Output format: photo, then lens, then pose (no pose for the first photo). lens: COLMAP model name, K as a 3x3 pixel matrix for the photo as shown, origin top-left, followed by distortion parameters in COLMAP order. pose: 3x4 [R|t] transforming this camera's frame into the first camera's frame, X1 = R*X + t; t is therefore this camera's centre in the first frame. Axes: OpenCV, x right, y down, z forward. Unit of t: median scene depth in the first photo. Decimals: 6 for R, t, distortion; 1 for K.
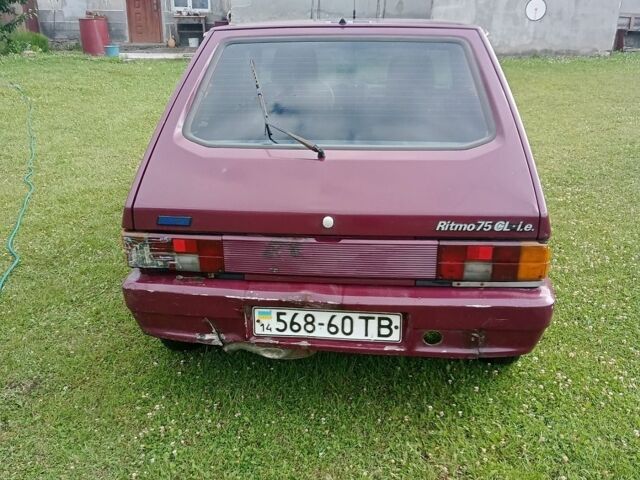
lens RADIAL K [[611.1, 0, 320.0], [0, 611.1, 240.0], [0, 0, 1]] dist [0.120028, -0.212627]
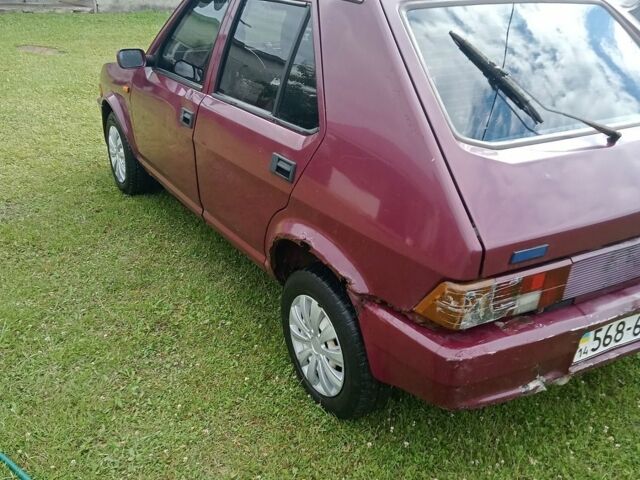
lens RADIAL K [[611.1, 0, 320.0], [0, 611.1, 240.0], [0, 0, 1]] dist [0.120028, -0.212627]
pose [[0.819022, -0.222554, 0.528841, -0.803314], [0.184126, 0.974907, 0.125114, -0.180011], [-0.543416, -0.005098, 0.839448, 0.488337]]
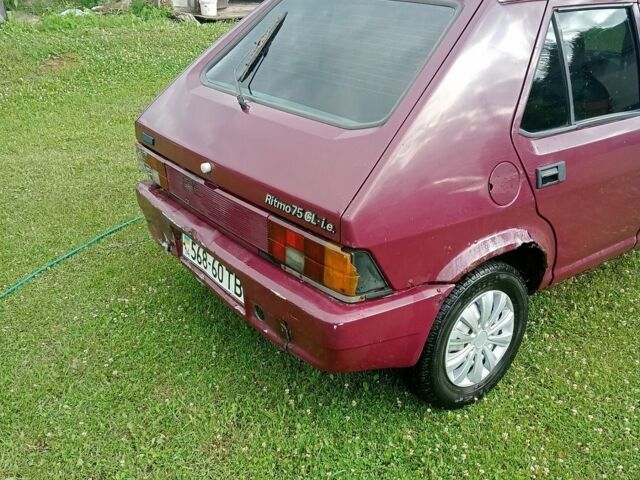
lens RADIAL K [[611.1, 0, 320.0], [0, 611.1, 240.0], [0, 0, 1]] dist [0.120028, -0.212627]
pose [[0.676888, 0.309173, -0.668008, 0.828370], [-0.277928, 0.947686, 0.156993, -0.122426], [0.681600, 0.079391, 0.727406, 0.348584]]
